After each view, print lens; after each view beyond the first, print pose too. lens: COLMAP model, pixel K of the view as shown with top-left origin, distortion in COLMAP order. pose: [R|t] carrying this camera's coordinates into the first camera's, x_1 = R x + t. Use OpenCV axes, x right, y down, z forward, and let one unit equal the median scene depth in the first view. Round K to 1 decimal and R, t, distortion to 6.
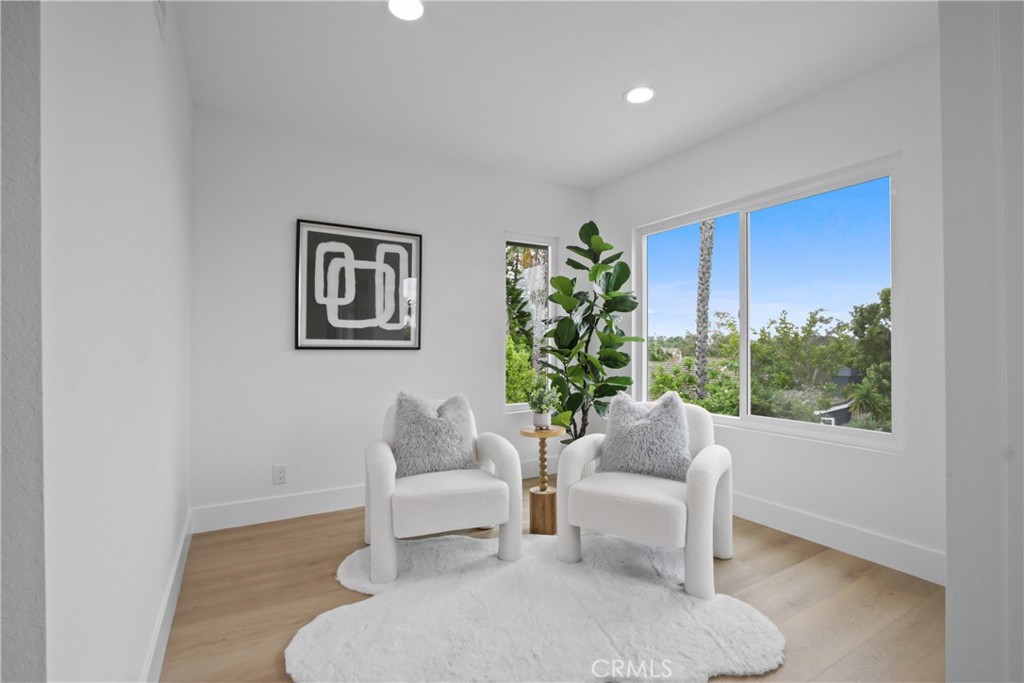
lens RADIAL K [[468.3, 0, 508.1], [0, 468.3, 340.6], [0, 0, 1]] dist [-0.020322, 0.003880]
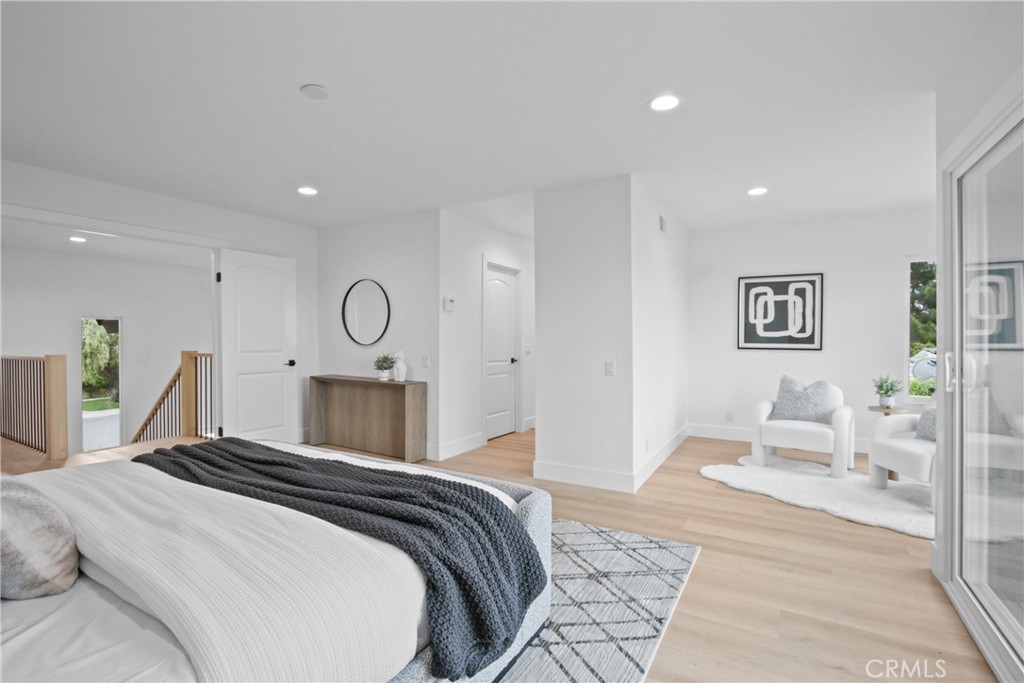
lens RADIAL K [[468.3, 0, 513.9], [0, 468.3, 341.6], [0, 0, 1]] dist [-0.020322, 0.003880]
pose [[0.483650, 0.007043, -0.875233, 0.679532], [0.008257, 0.999886, 0.012609, -0.038119], [0.875222, -0.013325, 0.483537, -0.615971]]
